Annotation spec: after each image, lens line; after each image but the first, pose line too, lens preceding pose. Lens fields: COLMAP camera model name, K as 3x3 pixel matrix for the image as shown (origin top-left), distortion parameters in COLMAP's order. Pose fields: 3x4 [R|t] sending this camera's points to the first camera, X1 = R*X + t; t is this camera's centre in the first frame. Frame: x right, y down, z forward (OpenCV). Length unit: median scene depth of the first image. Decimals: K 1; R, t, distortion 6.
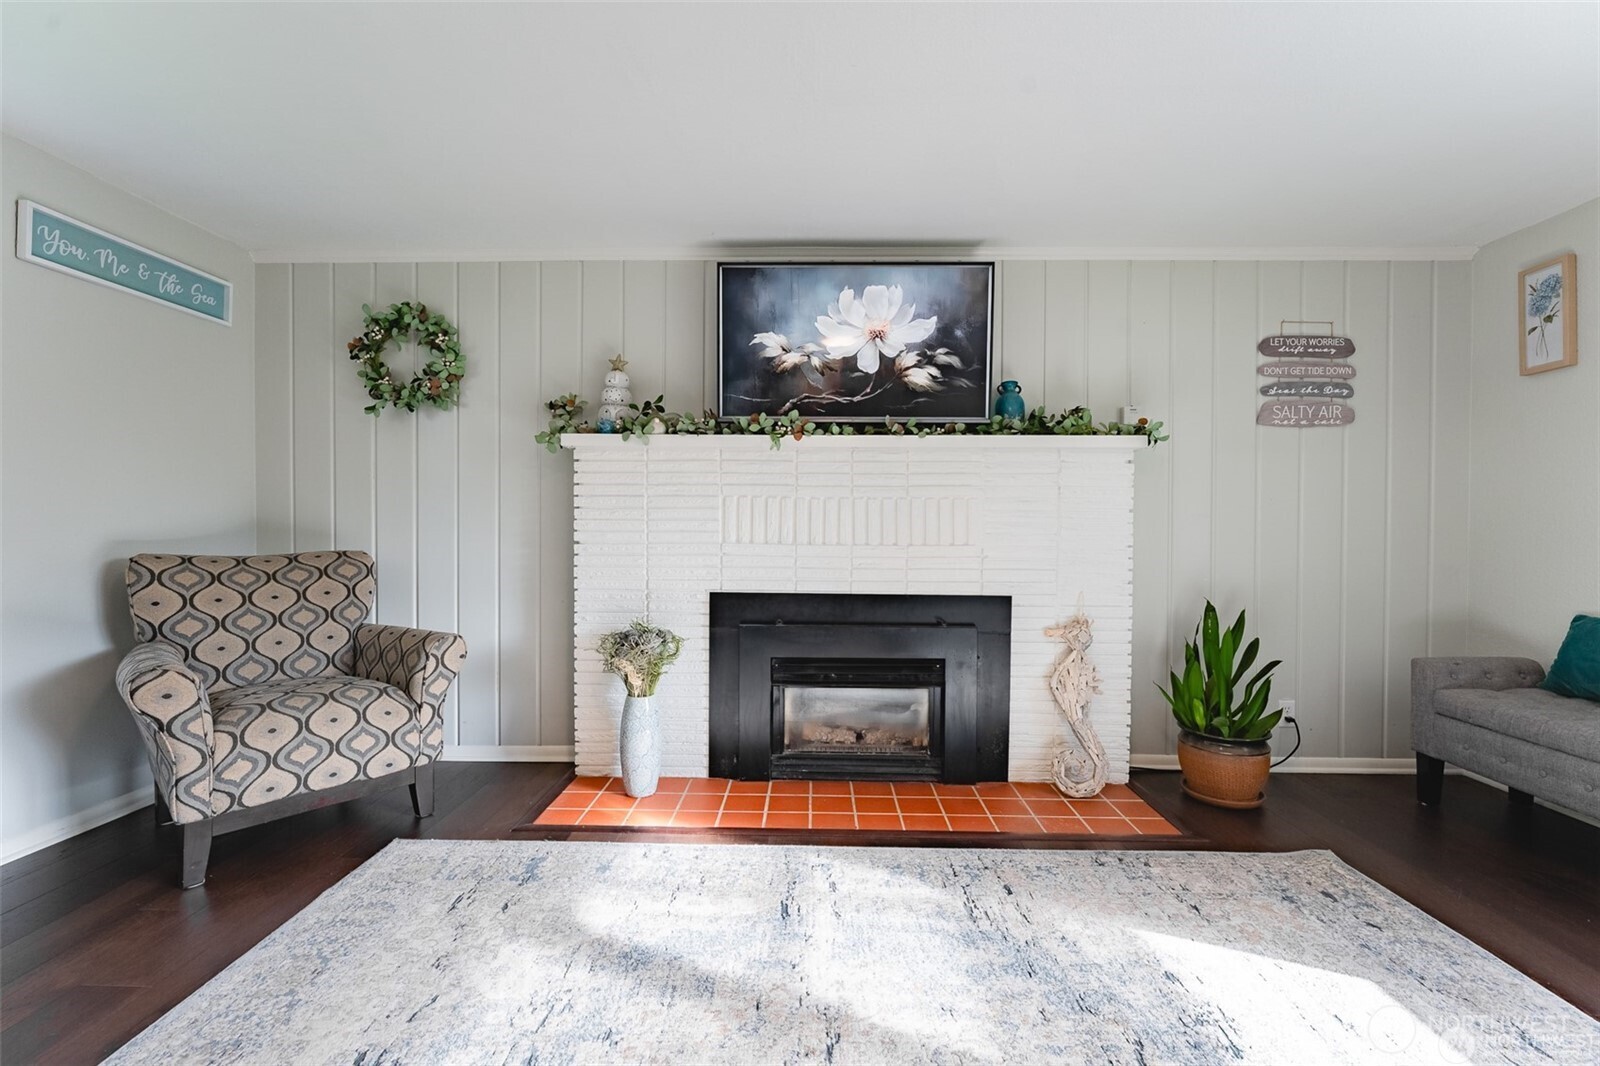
lens RADIAL K [[697.1, 0, 799.5], [0, 697.1, 533.7], [0, 0, 1]] dist [0.002914, 0.000699]
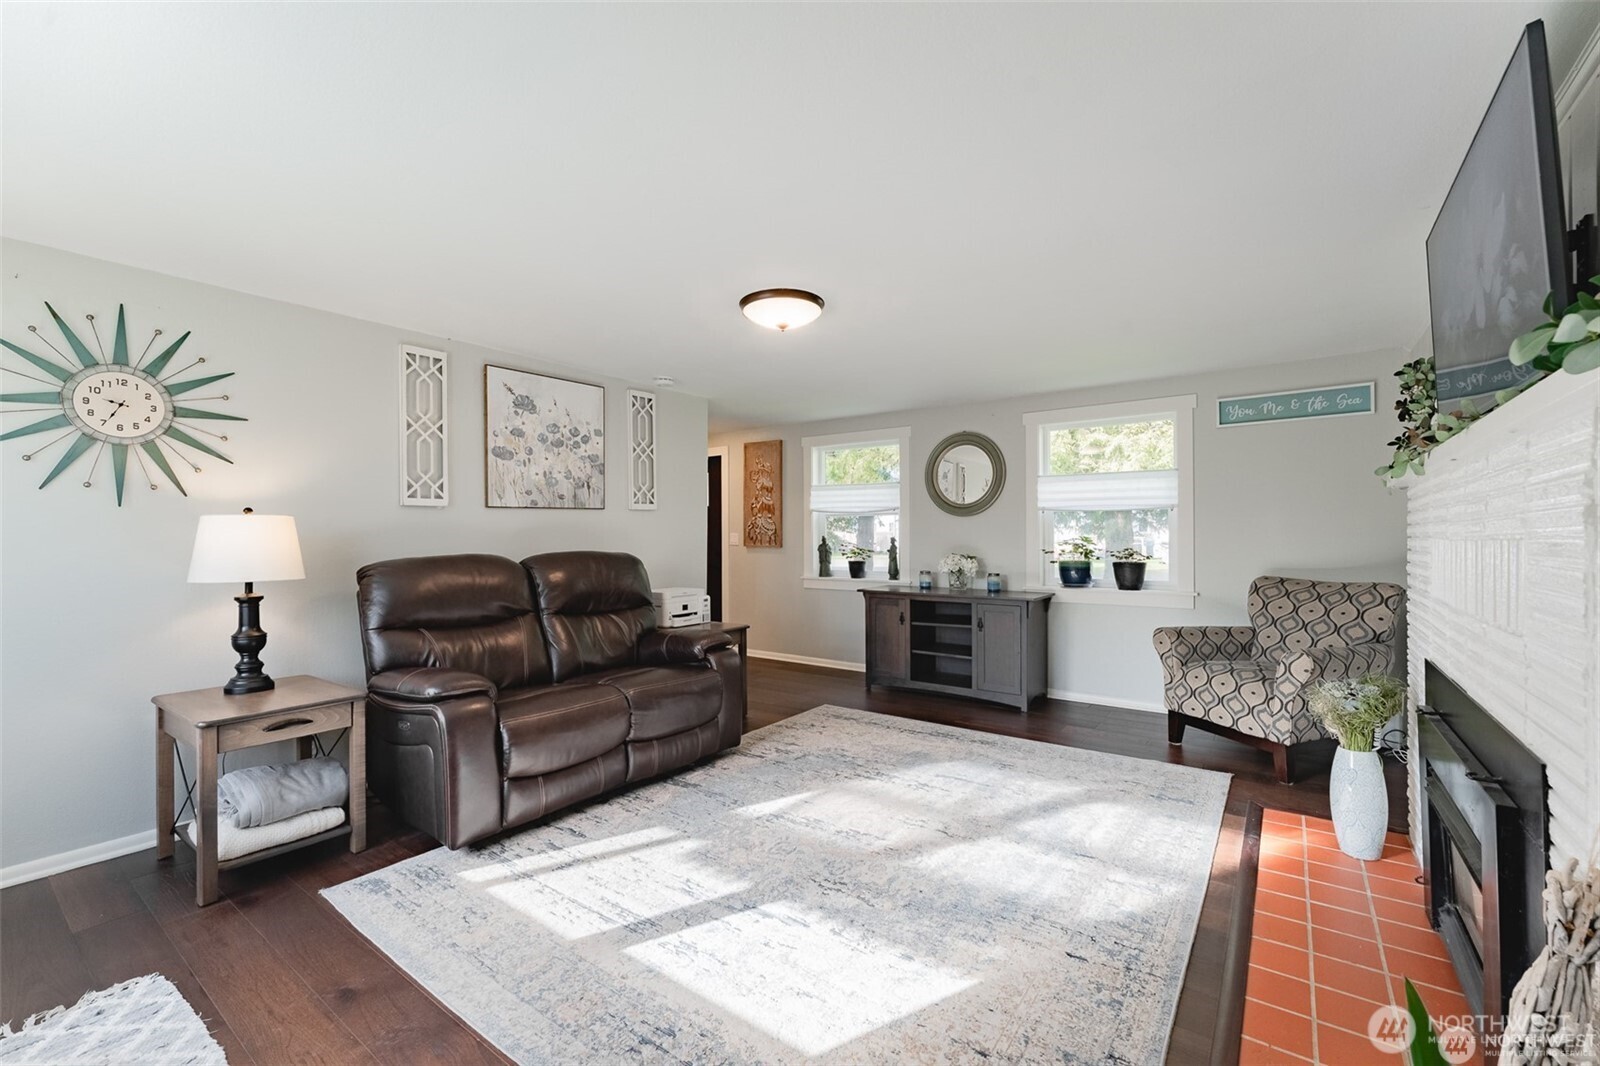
lens RADIAL K [[666.3, 0, 802.9], [0, 666.3, 536.9], [0, 0, 1]] dist [0.000375, -0.000040]
pose [[-0.570086, -0.009583, -0.821529, 0.928827], [-0.014284, 0.999896, -0.001751, -0.042814], [0.821461, 0.010736, -0.570164, 0.883741]]
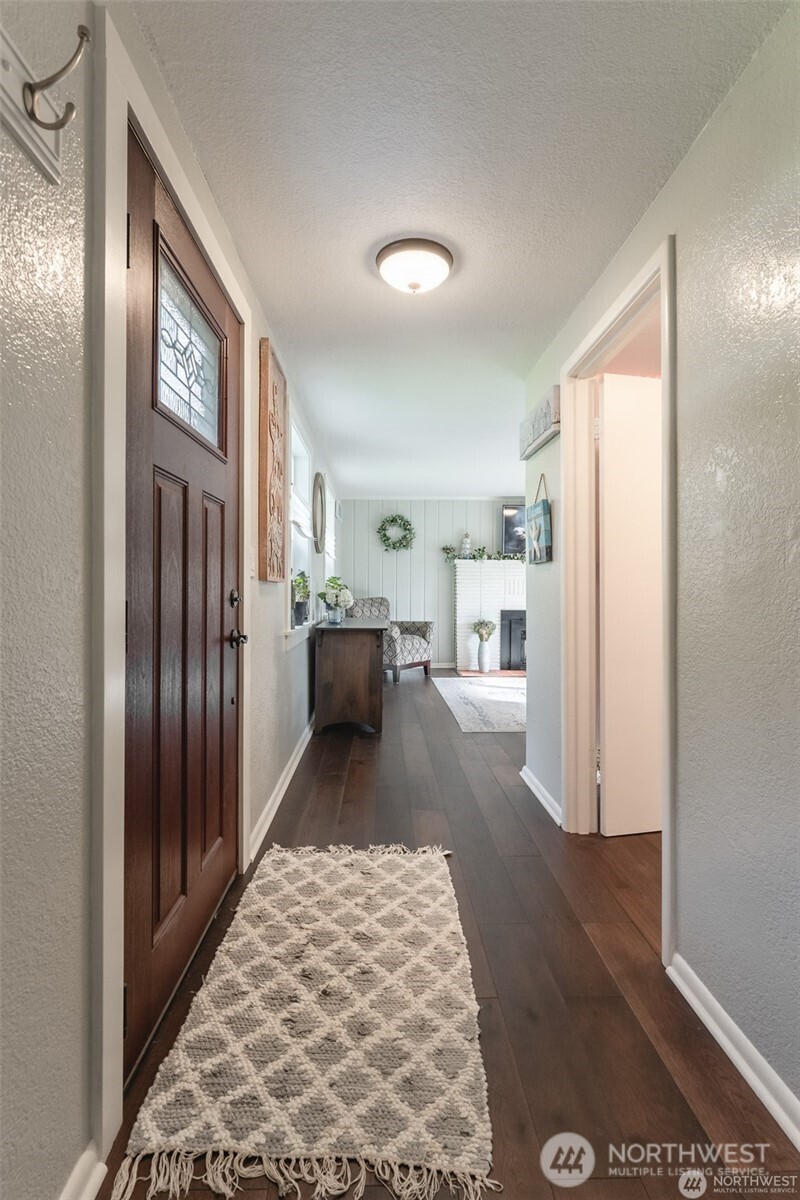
lens RADIAL K [[559.2, 0, 404.0], [0, 559.2, 593.2], [0, 0, 1]] dist [-0.001039, 0.000320]
pose [[0.997065, -0.004633, 0.076423, -0.759964], [0.004951, 0.999980, -0.003970, 0.016454], [-0.076403, 0.004337, 0.997068, -1.481932]]
